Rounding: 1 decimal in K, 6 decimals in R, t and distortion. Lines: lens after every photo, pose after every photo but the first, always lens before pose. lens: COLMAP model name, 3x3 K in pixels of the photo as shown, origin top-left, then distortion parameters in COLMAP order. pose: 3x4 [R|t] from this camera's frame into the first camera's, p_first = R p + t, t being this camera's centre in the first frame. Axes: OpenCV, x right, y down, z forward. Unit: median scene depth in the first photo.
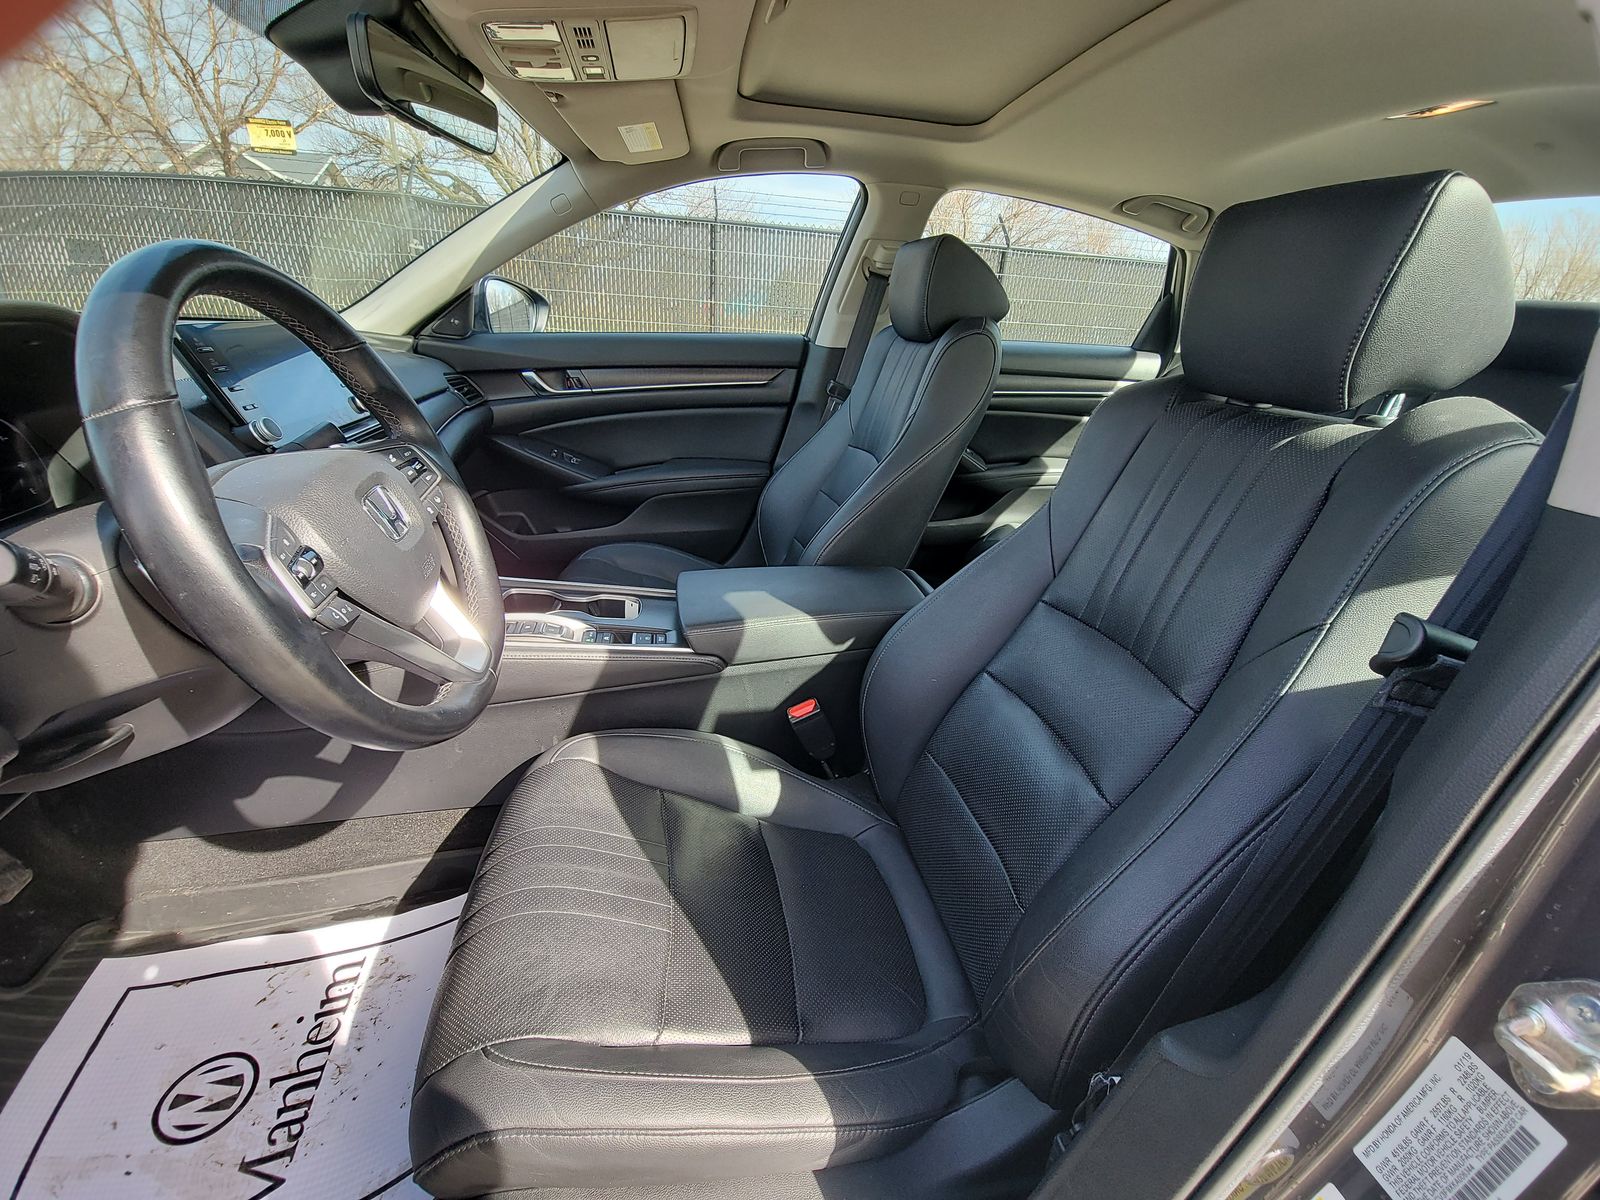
lens RADIAL K [[645.6, 0, 801.5], [0, 645.6, 589.9], [0, 0, 1]] dist [0.001047, -0.000998]
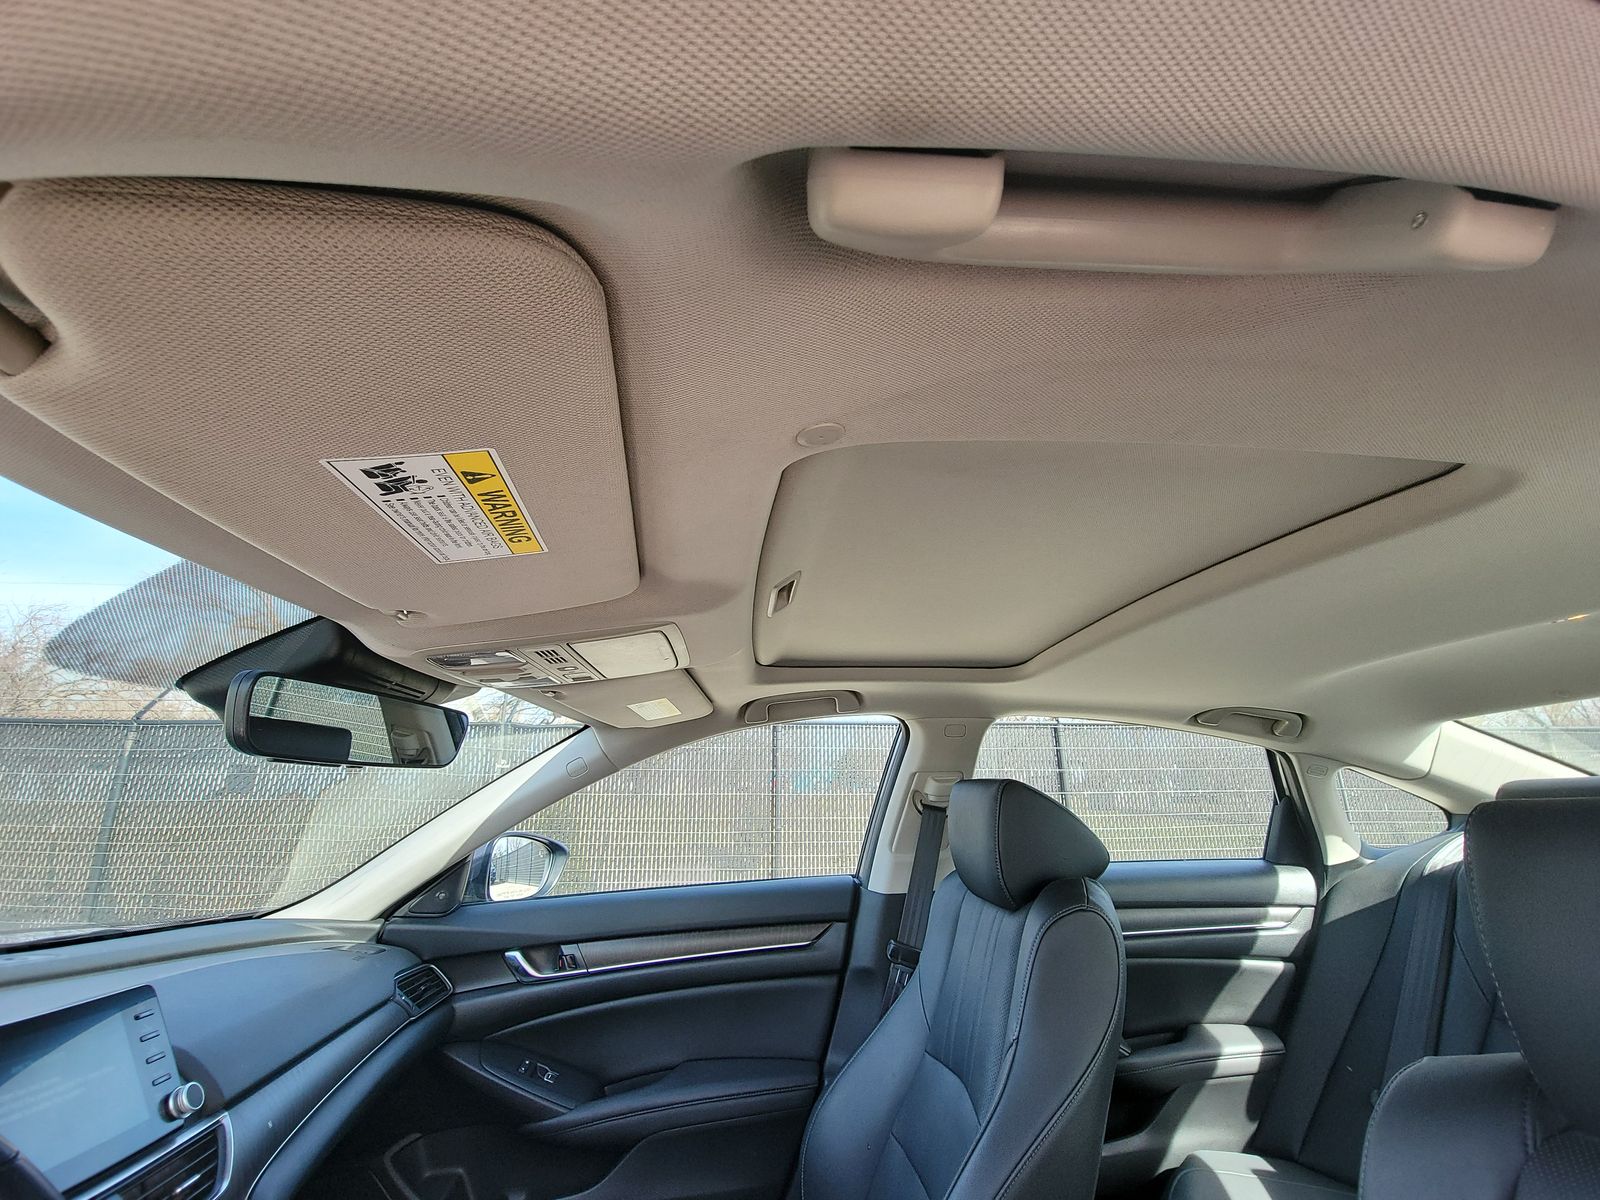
lens RADIAL K [[645.6, 0, 801.1], [0, 645.6, 599.8], [0, 0, 1]] dist [0.001047, -0.000998]
pose [[0.993472, -0.084390, -0.076762, 0.033184], [0.016500, 0.772108, -0.635277, -0.155160], [0.112880, 0.629864, 0.768460, 0.140515]]
